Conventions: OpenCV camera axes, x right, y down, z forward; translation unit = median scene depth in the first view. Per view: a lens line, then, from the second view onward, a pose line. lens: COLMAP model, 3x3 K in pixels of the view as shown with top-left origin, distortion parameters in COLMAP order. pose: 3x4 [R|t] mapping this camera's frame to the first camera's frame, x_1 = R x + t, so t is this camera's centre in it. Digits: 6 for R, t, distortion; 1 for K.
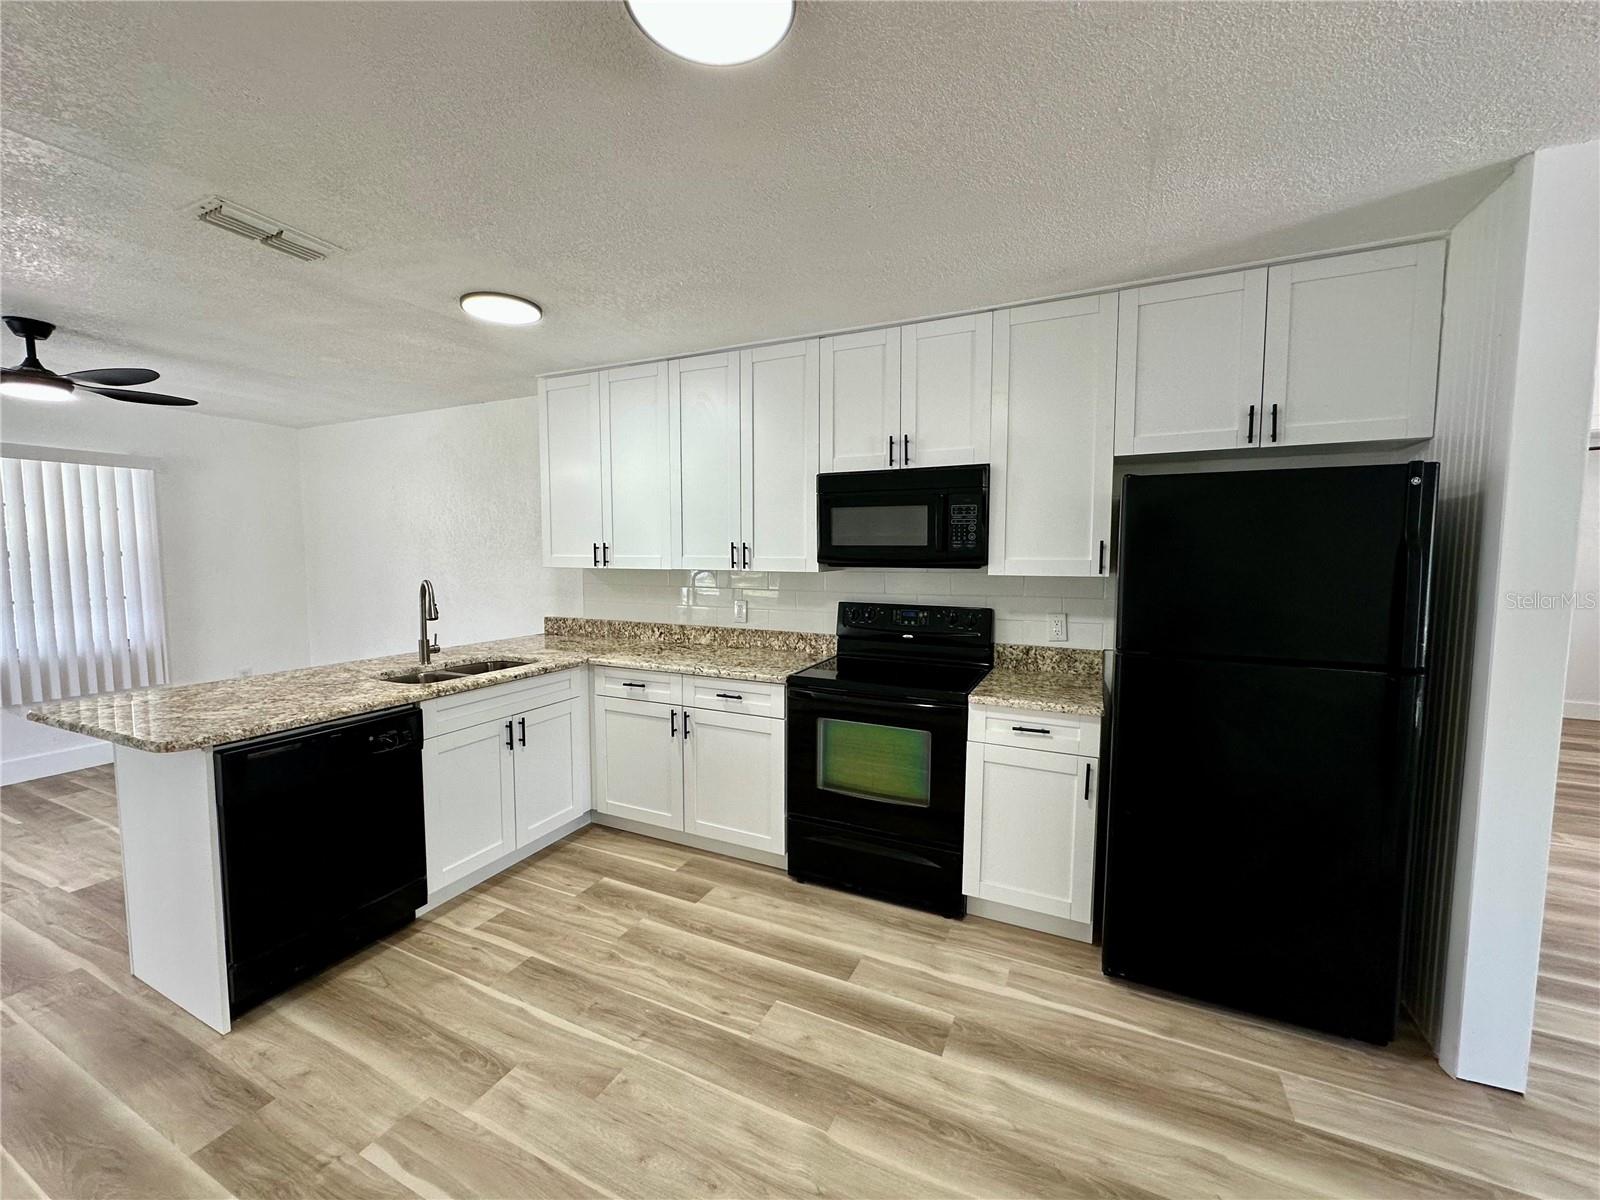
lens RADIAL K [[637.7, 0, 789.3], [0, 637.7, 595.1], [0, 0, 1]] dist [0.007885, -0.000027]
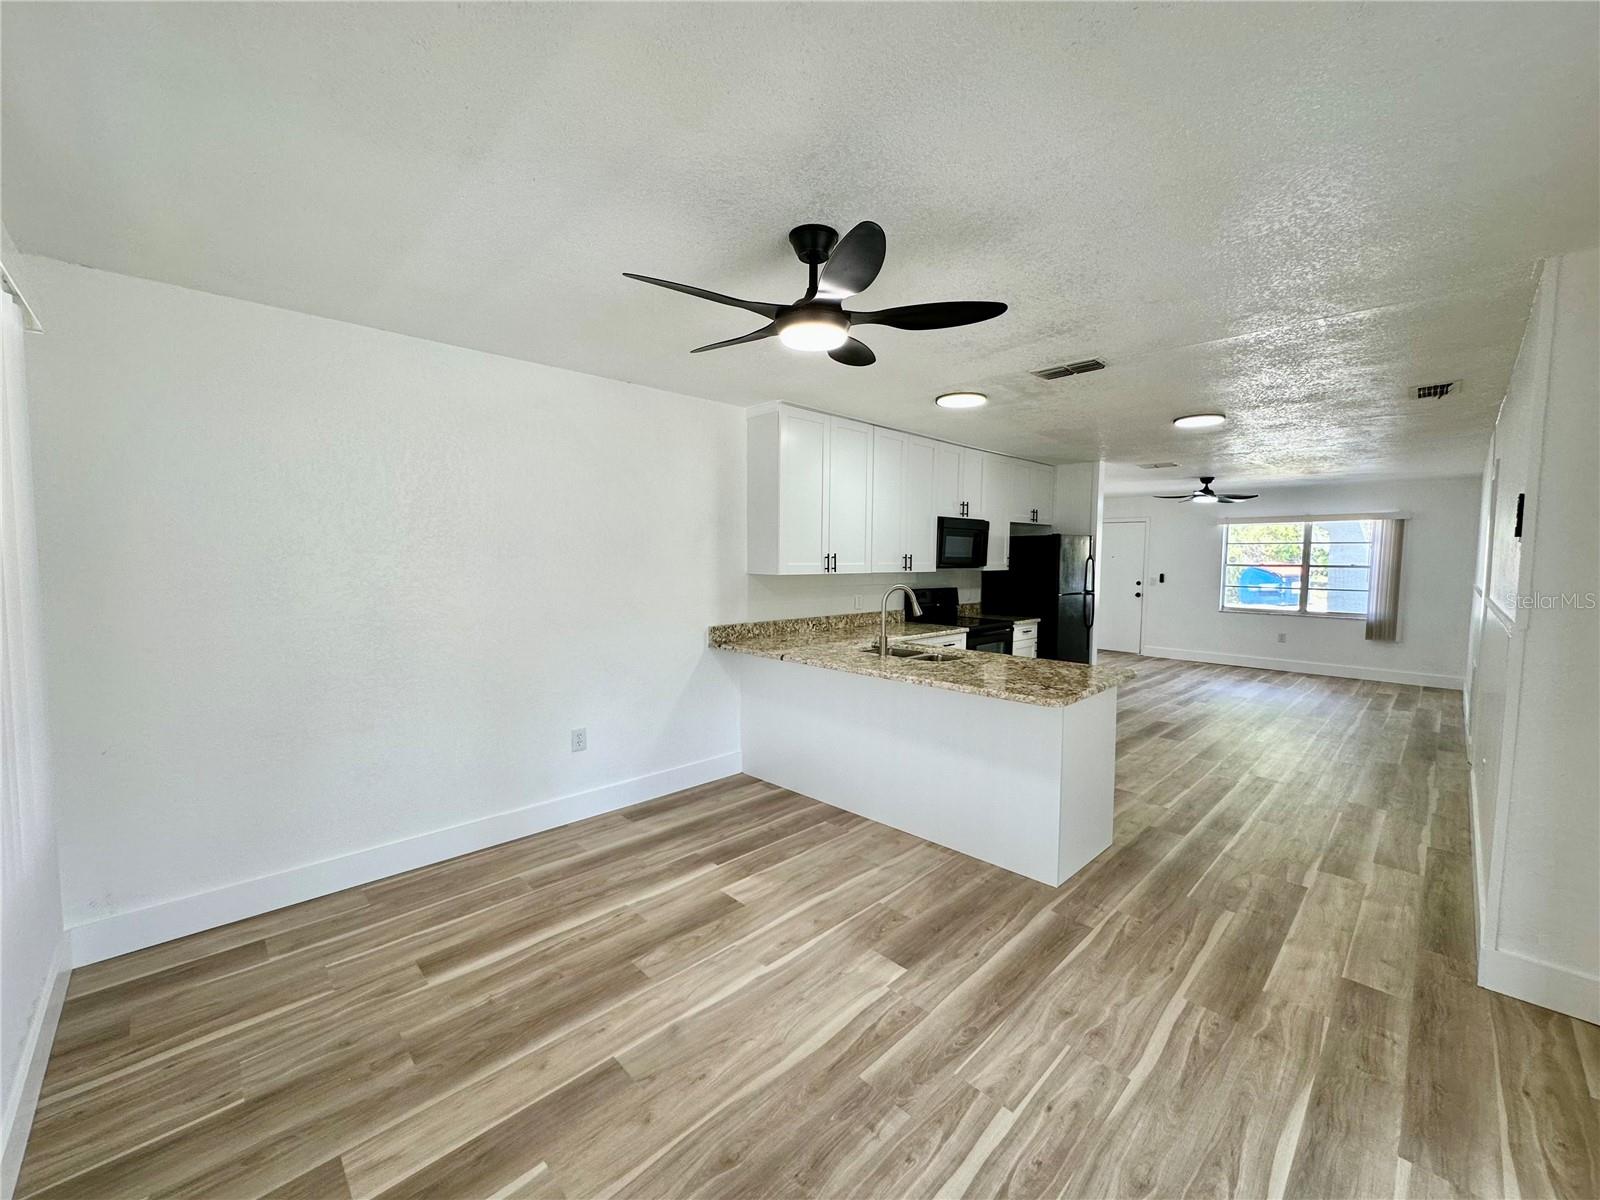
lens RADIAL K [[637.7, 0, 801.3], [0, 637.7, 600.7], [0, 0, 1]] dist [0.007885, -0.000027]
pose [[0.335447, -0.065691, 0.939766, -1.532223], [0.056129, 0.997187, 0.049670, -0.056731], [-0.940386, 0.036087, 0.338191, 0.662659]]
